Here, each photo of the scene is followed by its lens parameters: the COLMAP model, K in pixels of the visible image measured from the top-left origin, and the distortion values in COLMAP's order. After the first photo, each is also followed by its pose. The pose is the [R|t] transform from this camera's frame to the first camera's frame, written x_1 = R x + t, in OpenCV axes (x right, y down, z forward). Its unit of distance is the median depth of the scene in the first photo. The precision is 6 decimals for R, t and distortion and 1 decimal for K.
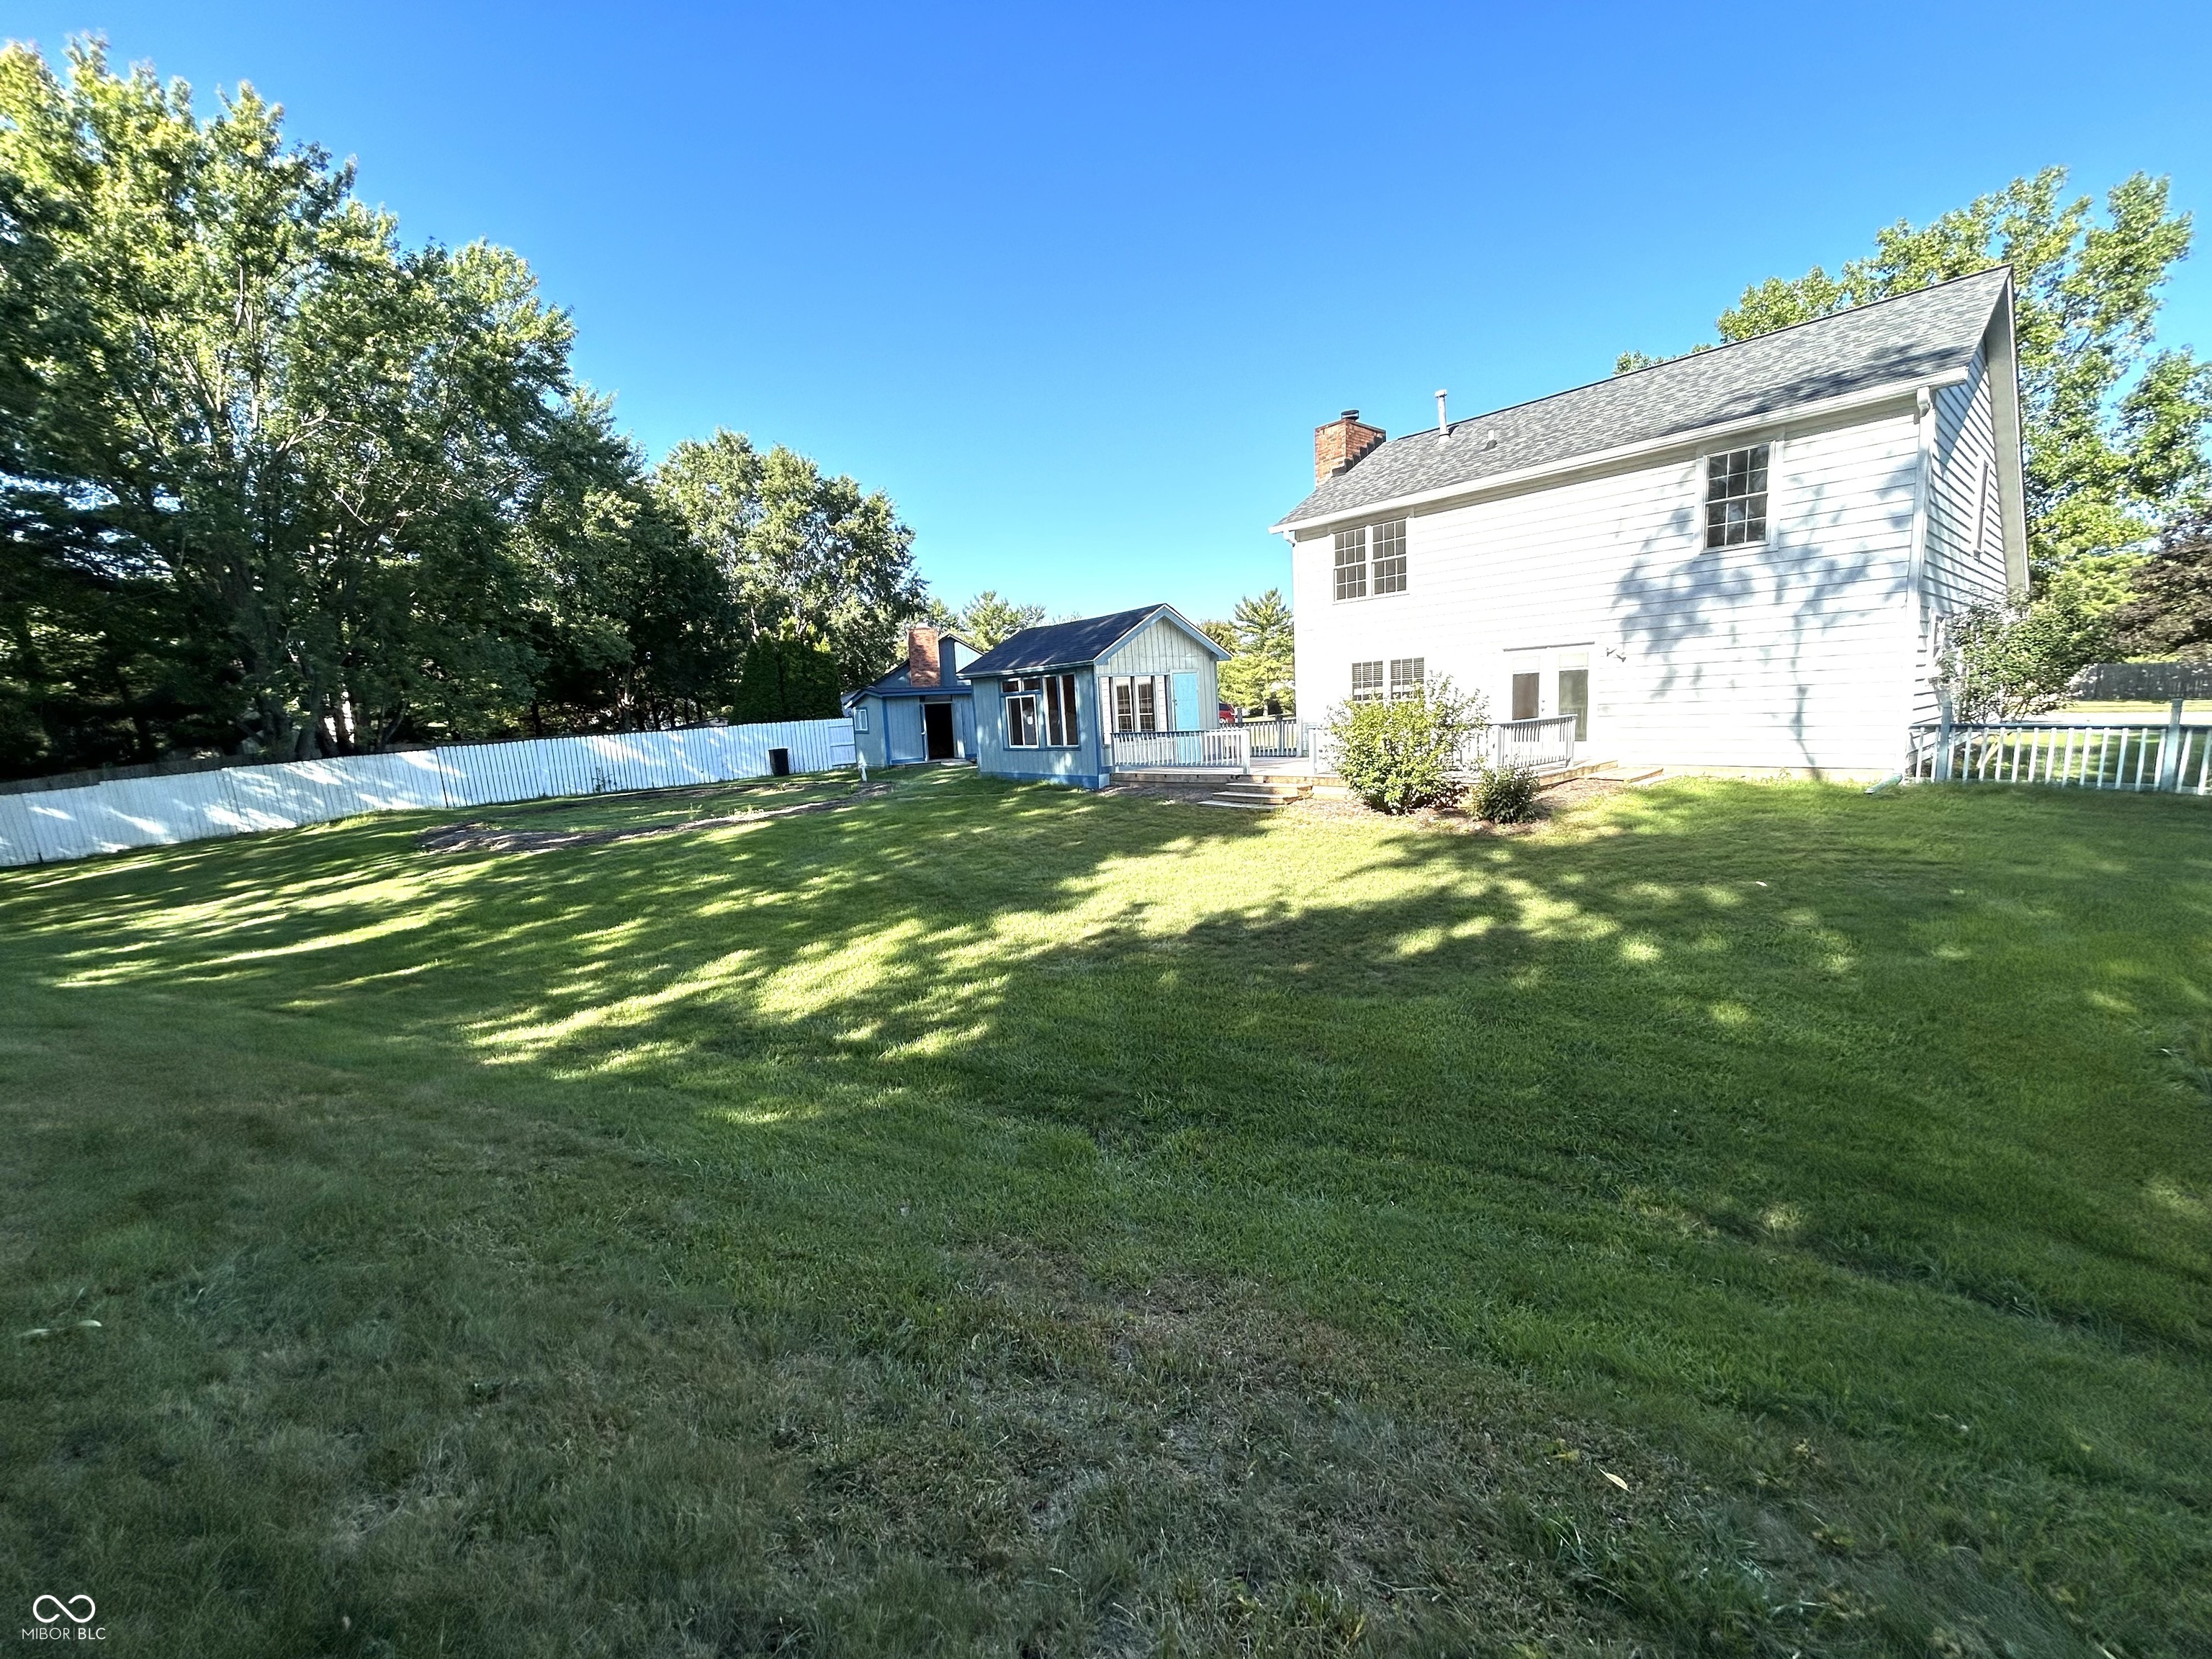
lens RADIAL K [[891.1, 0, 1096.2], [0, 891.1, 826.6], [0, 0, 1]] dist [0.000202, 0.000578]
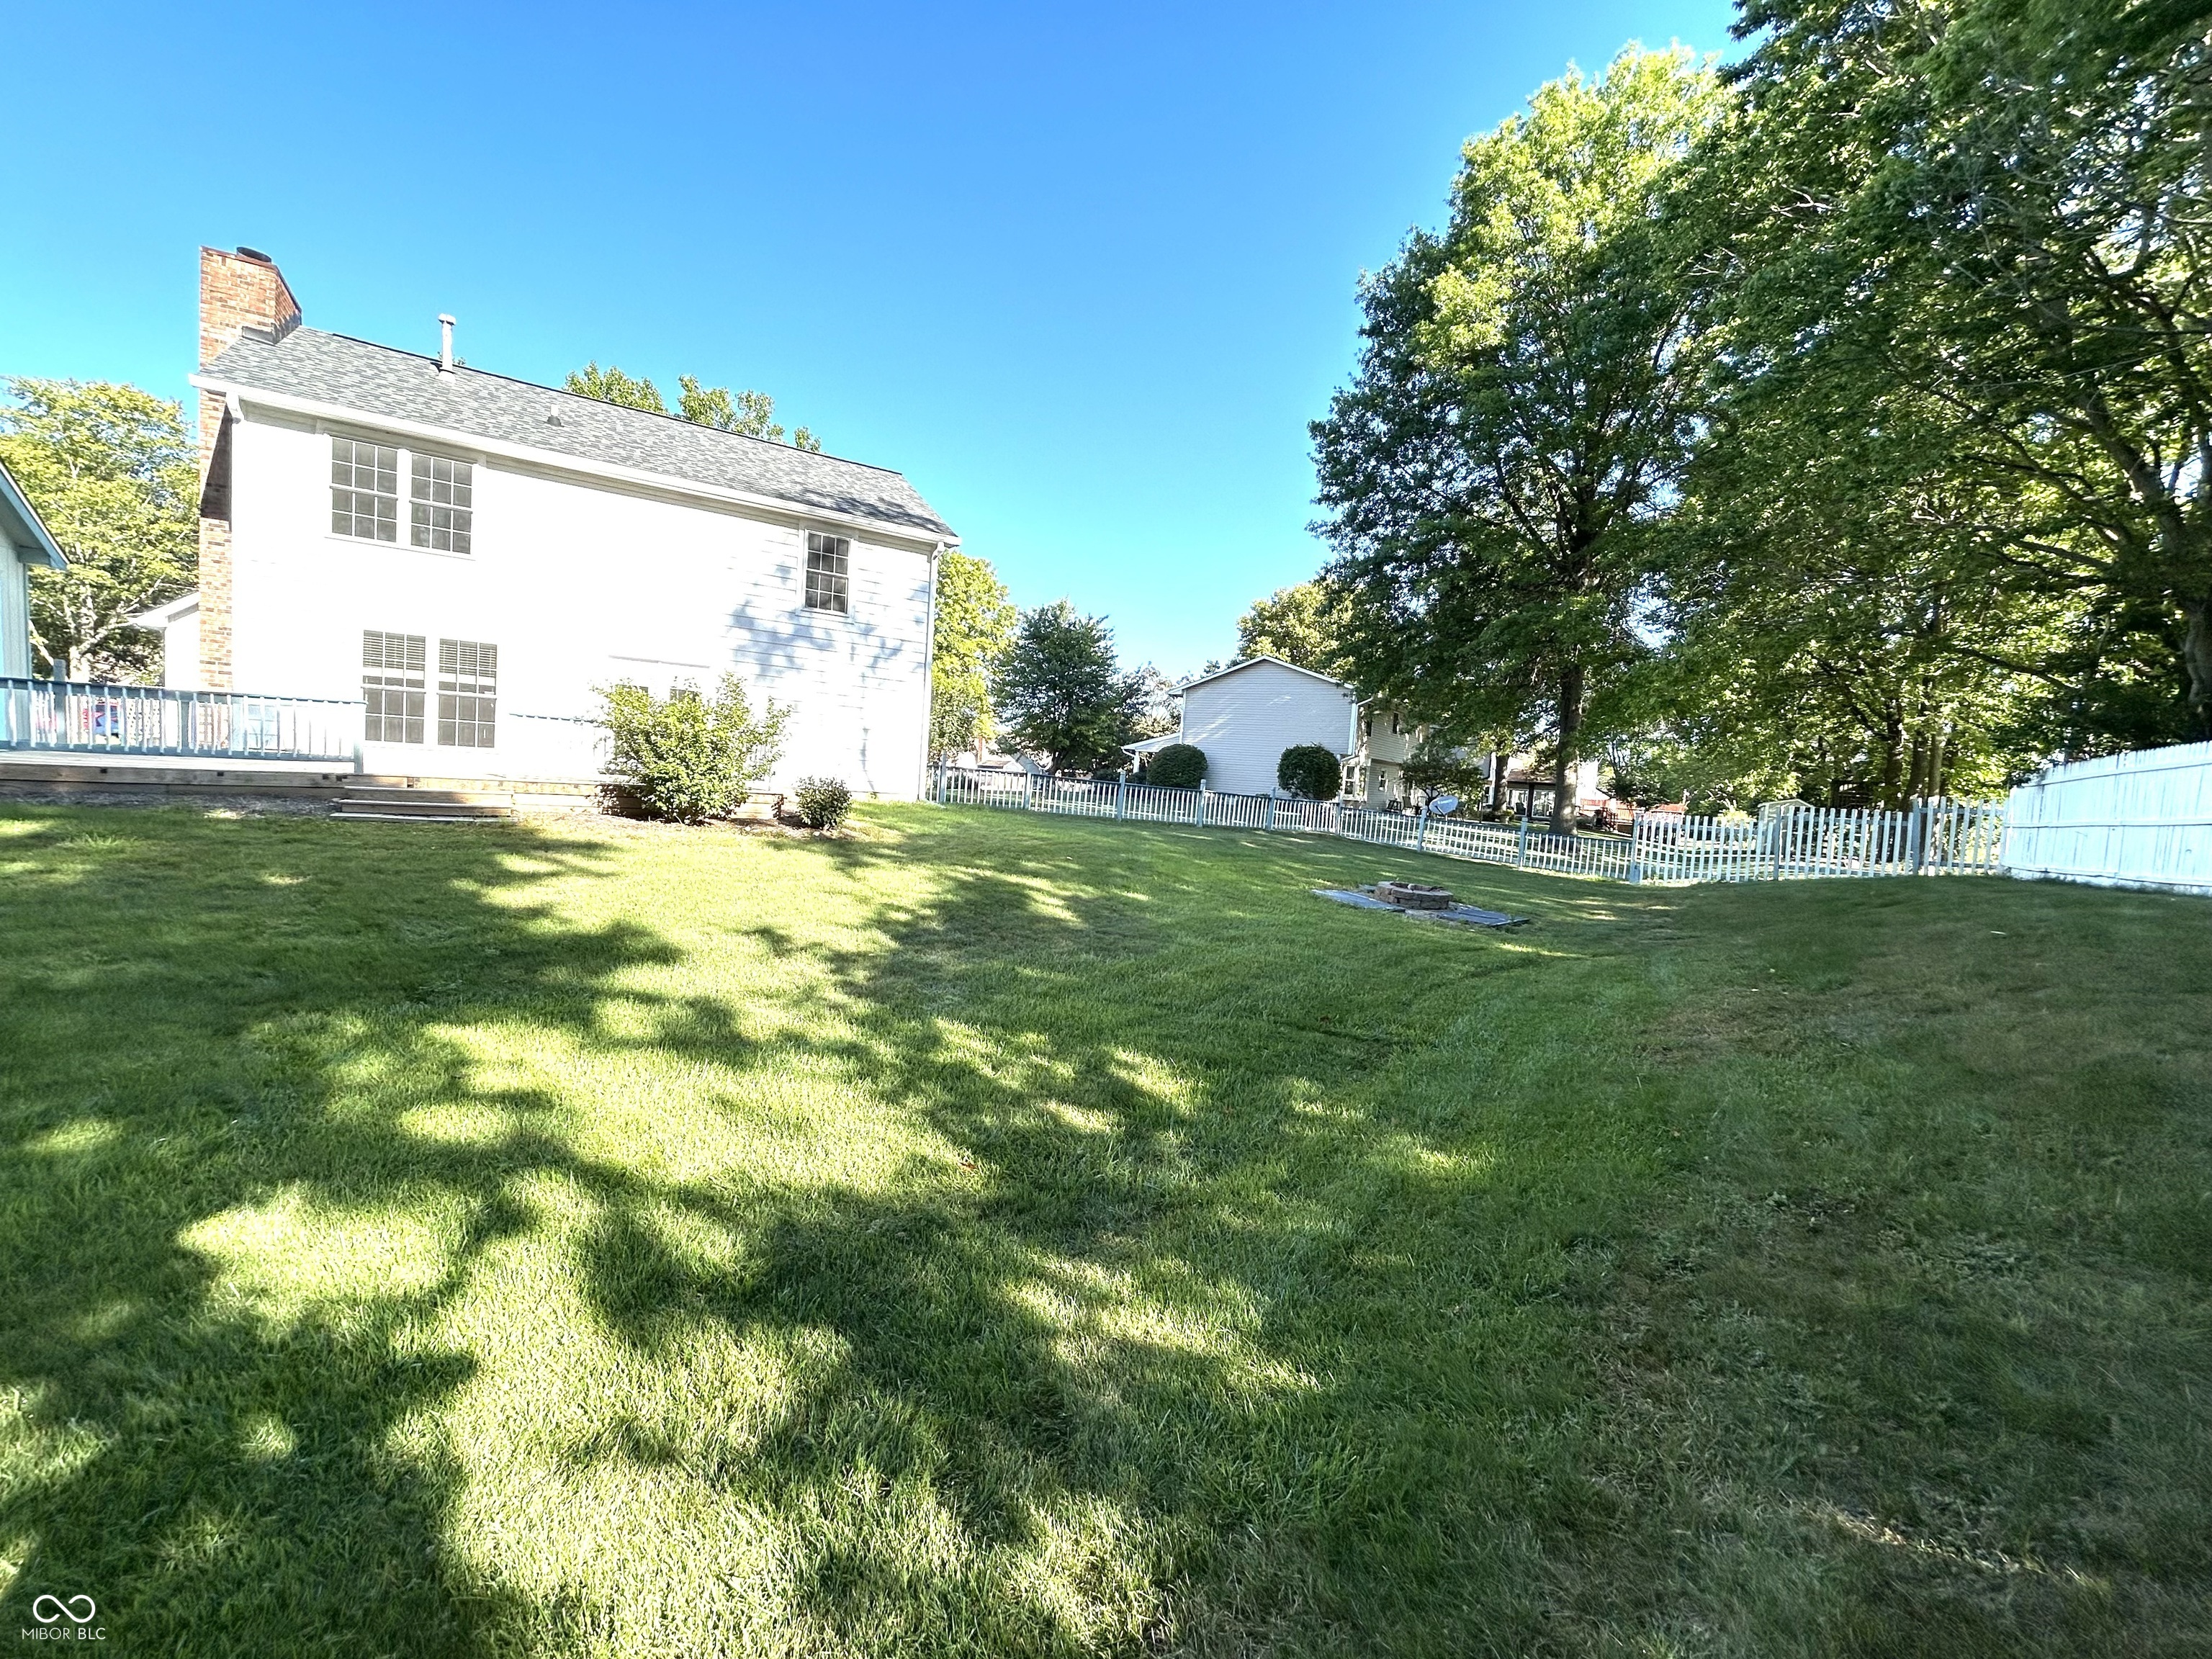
lens RADIAL K [[875.3, 0, 1107.7], [0, 875.3, 825.2], [0, 0, 1]] dist [-0.000261, 0.001216]
pose [[0.161925, -0.002864, 0.986799, -0.472434], [0.059894, 0.998181, -0.006931, 0.020050], [-0.984984, 0.060225, 0.161801, 0.483295]]
